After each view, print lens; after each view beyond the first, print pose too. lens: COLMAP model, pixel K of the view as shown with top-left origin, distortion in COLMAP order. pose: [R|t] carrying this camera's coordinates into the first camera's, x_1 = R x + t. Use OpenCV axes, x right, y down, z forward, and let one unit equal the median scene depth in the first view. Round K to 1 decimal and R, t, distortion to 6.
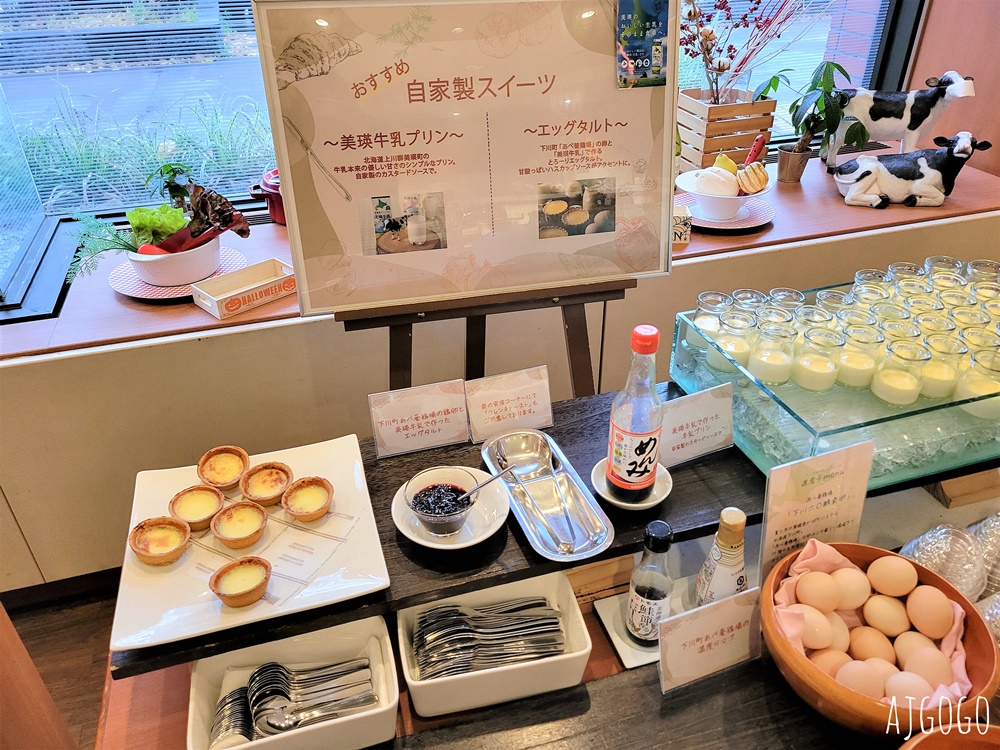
lens RADIAL K [[760.2, 0, 502.7], [0, 760.2, 385.0], [0, 0, 1]] dist [-0.004970, -0.006648]
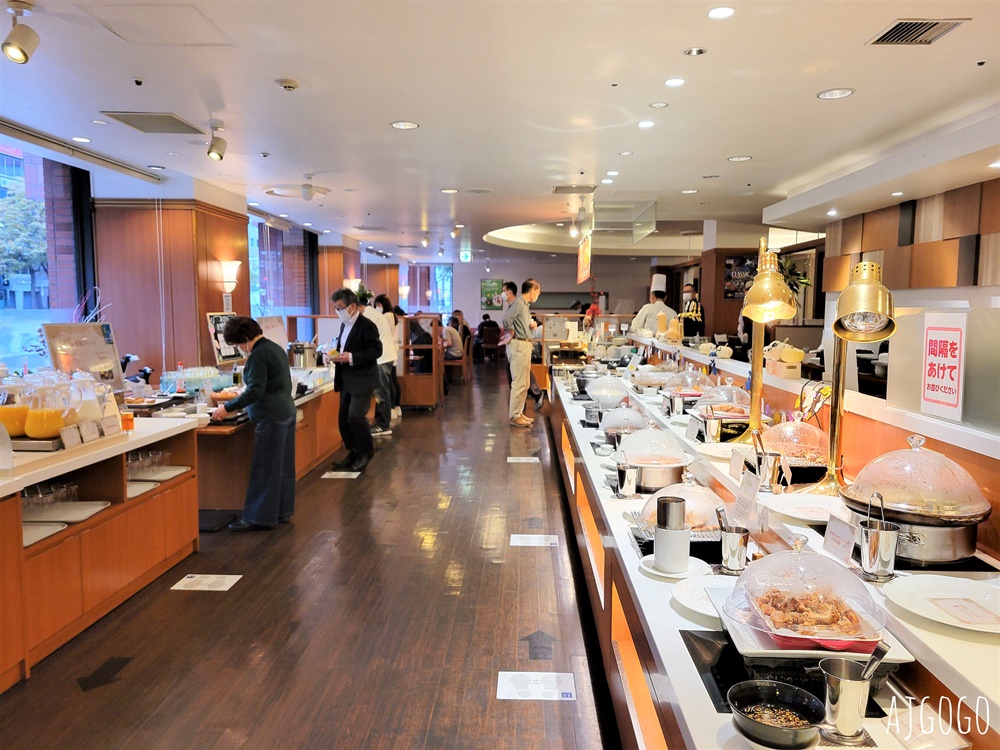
lens RADIAL K [[760.2, 0, 502.7], [0, 760.2, 385.0], [0, 0, 1]] dist [-0.004970, -0.006648]
pose [[0.331196, -0.084710, 0.939752, -2.049868], [0.510133, 0.853929, -0.102812, 0.891862], [-0.793772, 0.513449, 0.326031, -1.309466]]
